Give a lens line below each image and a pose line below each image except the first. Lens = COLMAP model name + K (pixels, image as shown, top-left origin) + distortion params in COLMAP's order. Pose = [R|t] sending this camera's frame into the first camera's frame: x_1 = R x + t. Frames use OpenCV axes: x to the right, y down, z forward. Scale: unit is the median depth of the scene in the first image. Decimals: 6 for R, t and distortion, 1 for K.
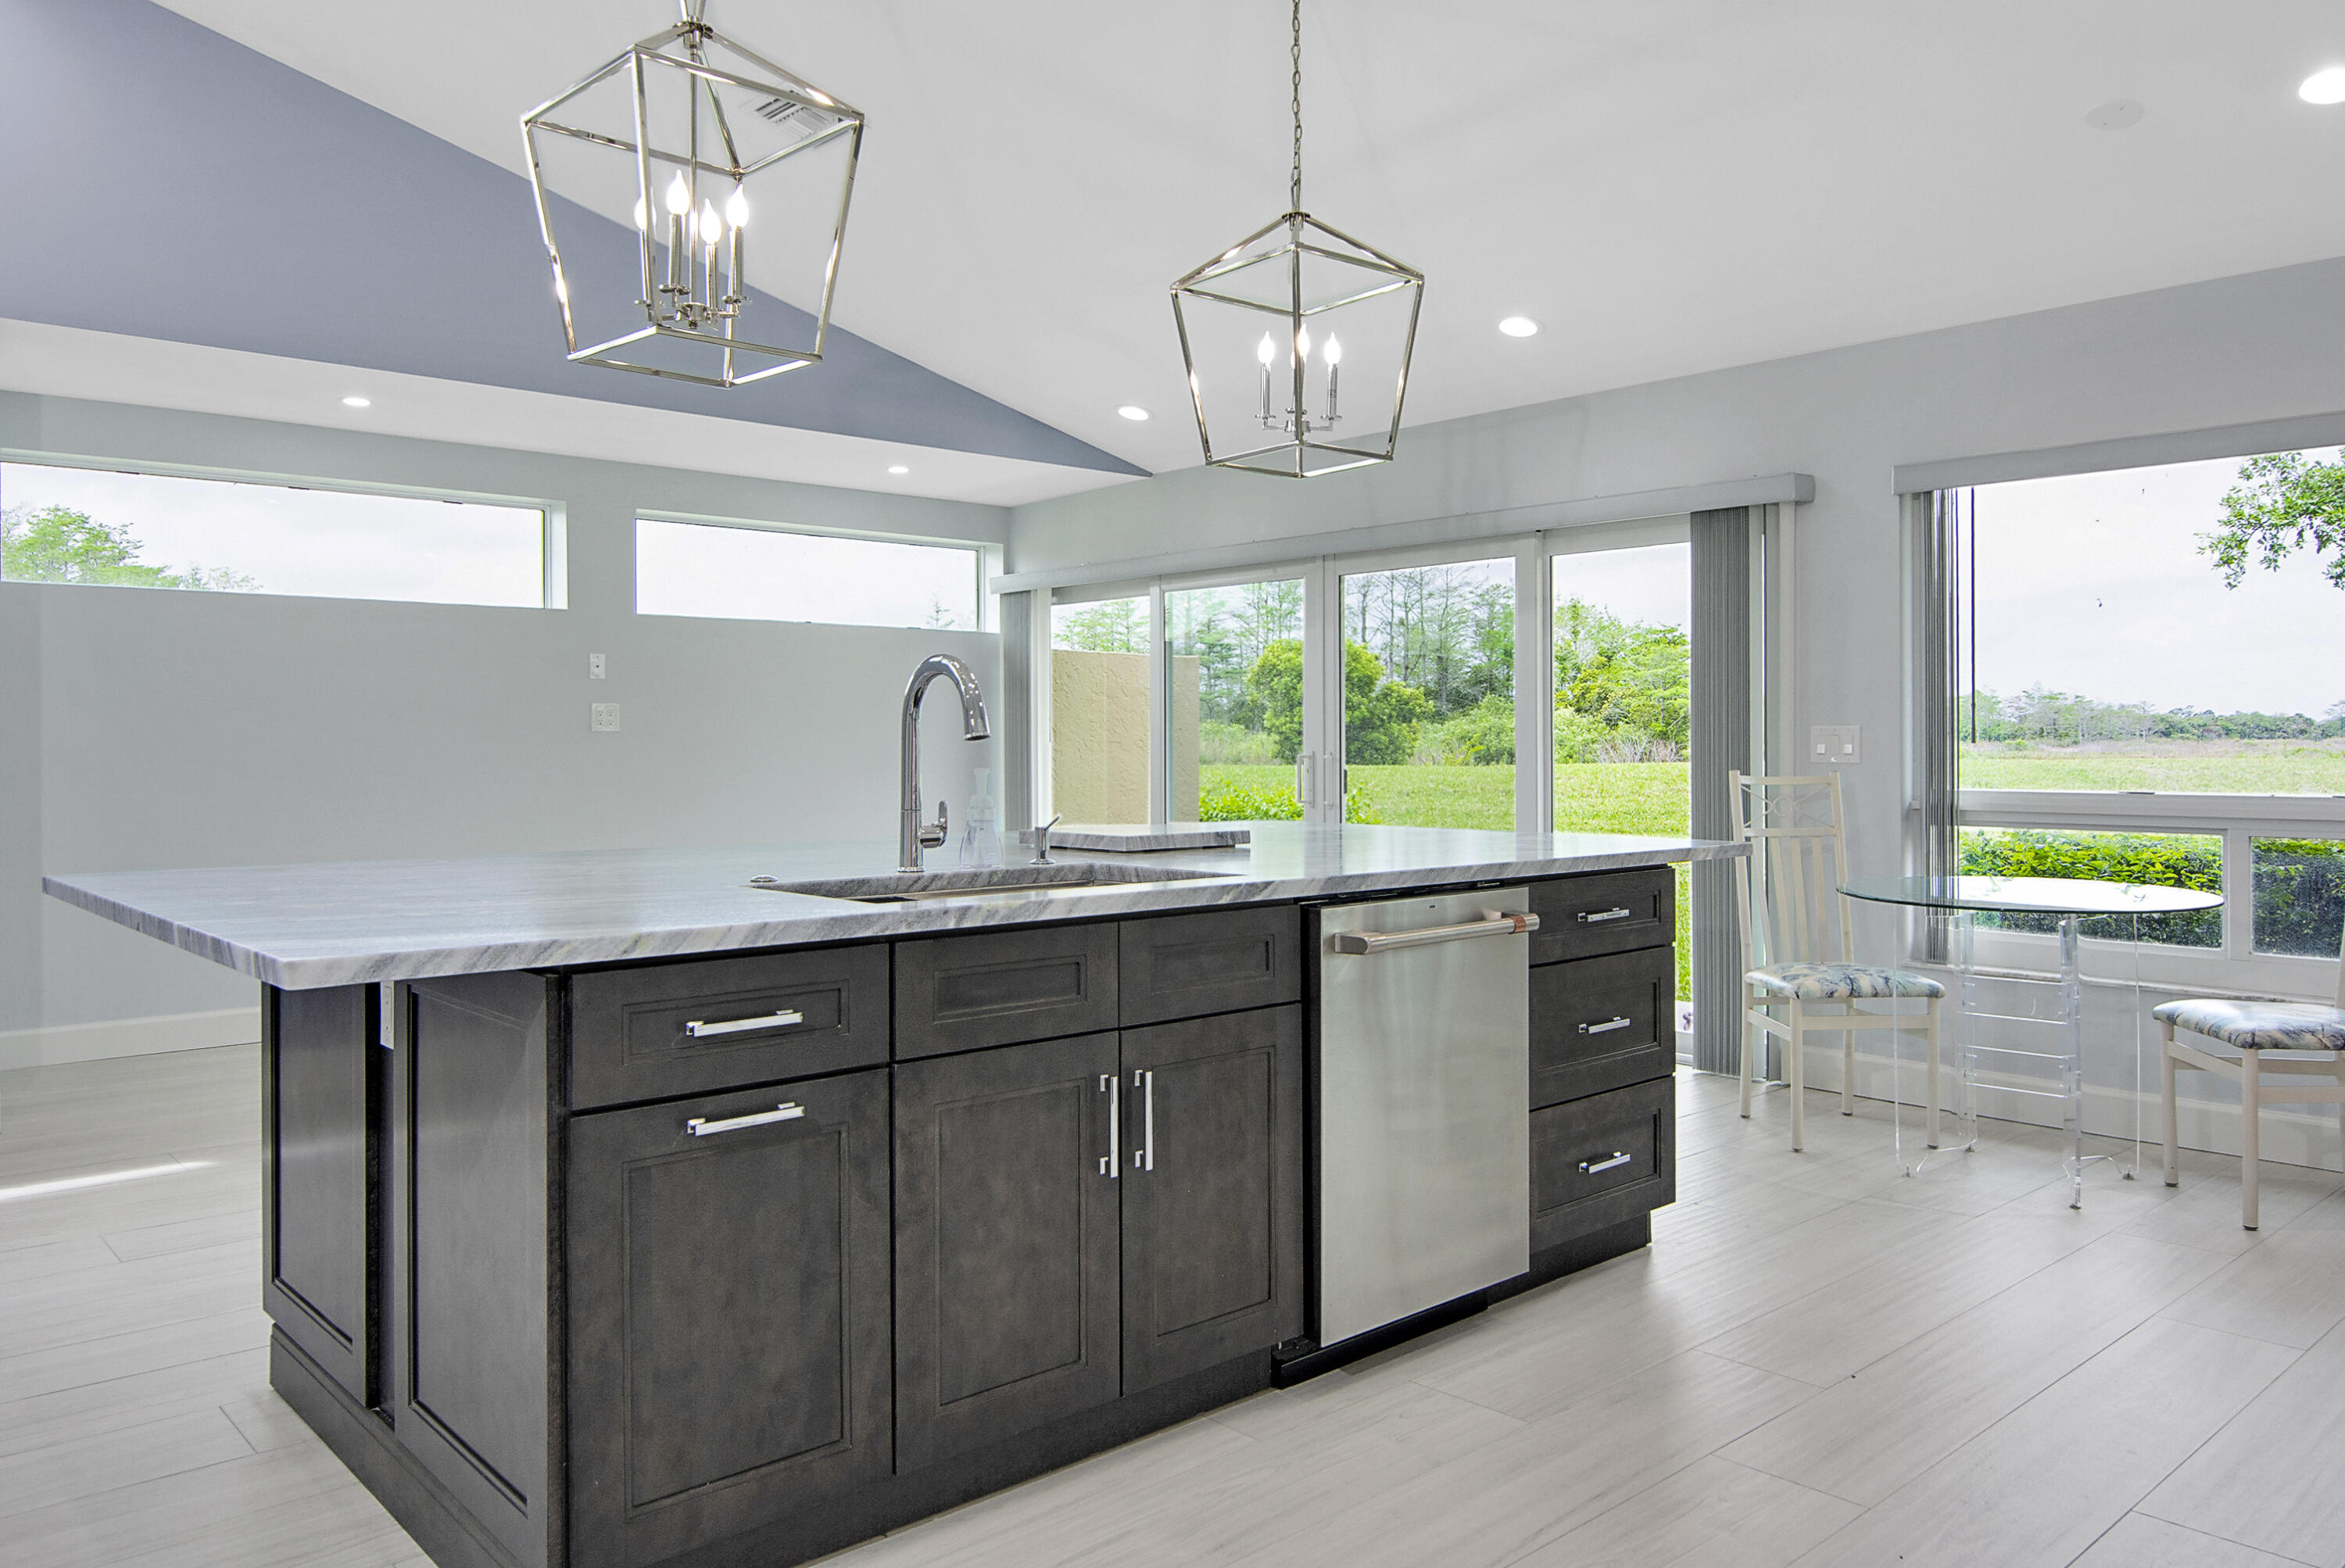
lens RADIAL K [[1645.8, 0, 1170.9], [0, 1645.8, 741.0], [0, 0, 1]] dist [-0.002822, -0.000740]
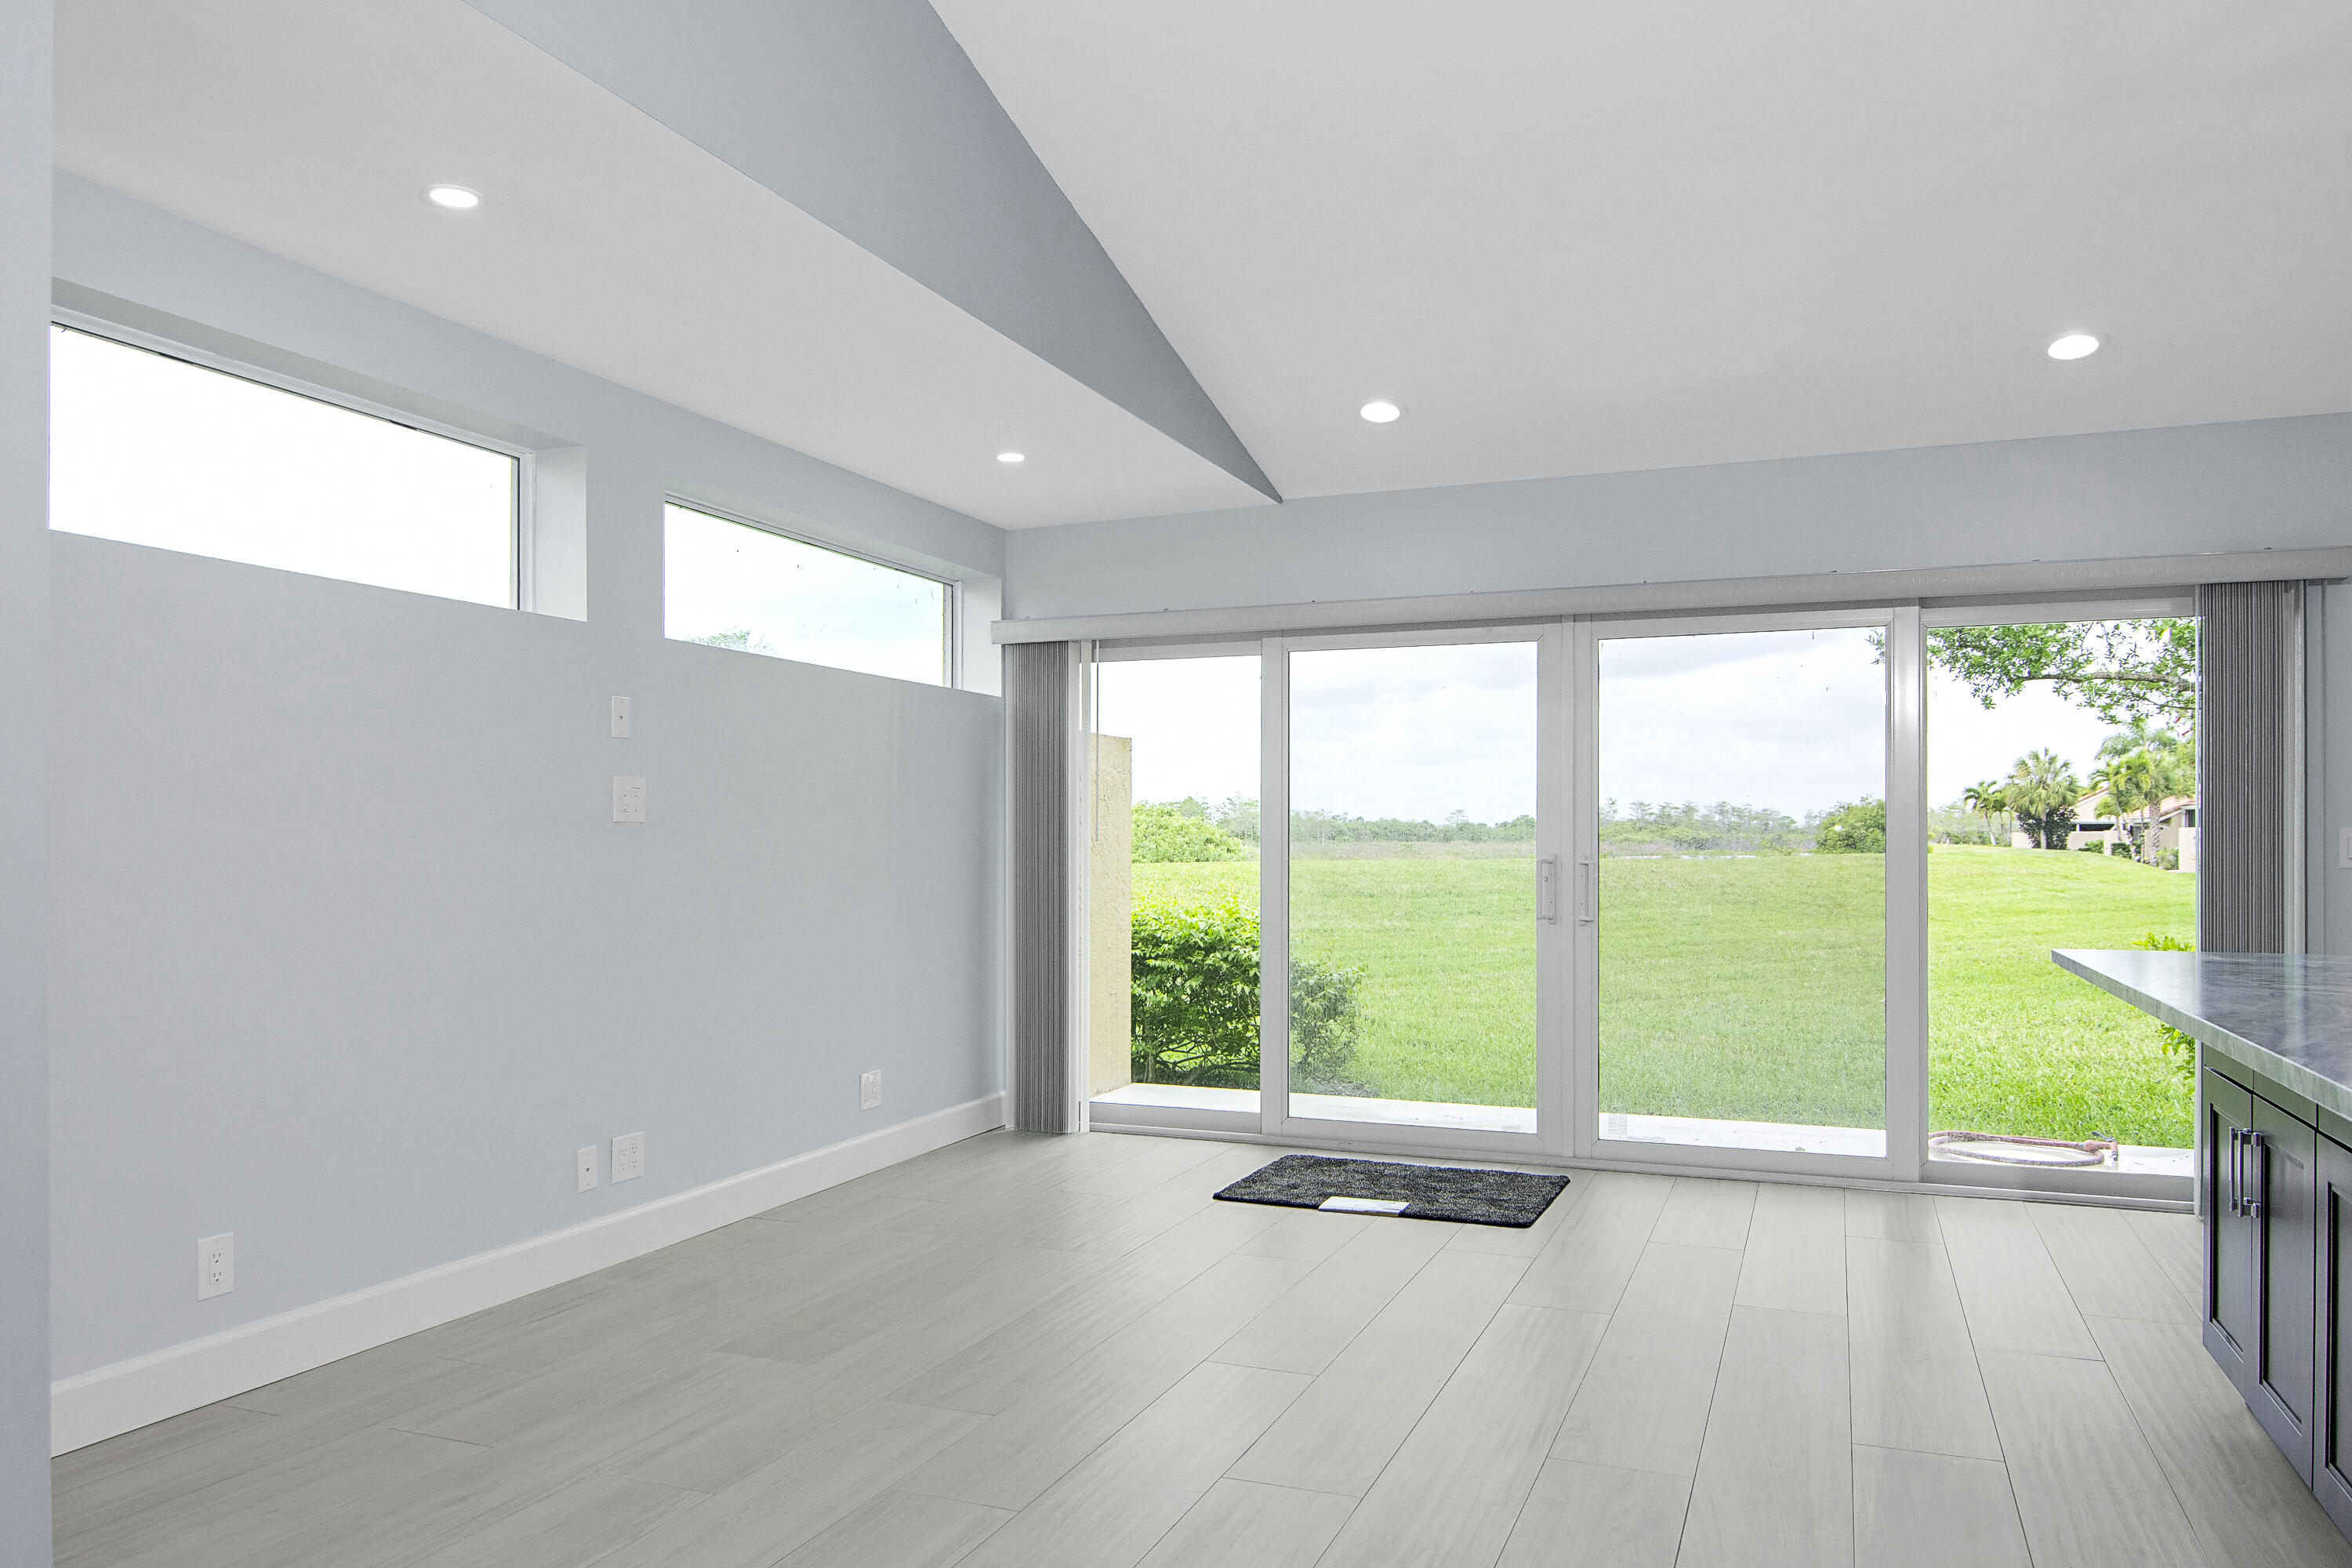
lens RADIAL K [[1620.5, 0, 1174.6], [0, 1620.5, 837.5], [0, 0, 1]] dist [-0.002916, -0.001572]
pose [[0.899899, 0.004783, 0.436072, -0.425341], [-0.003926, 0.999988, -0.002865, 0.001148], [-0.436080, 0.000866, 0.899907, 0.350831]]
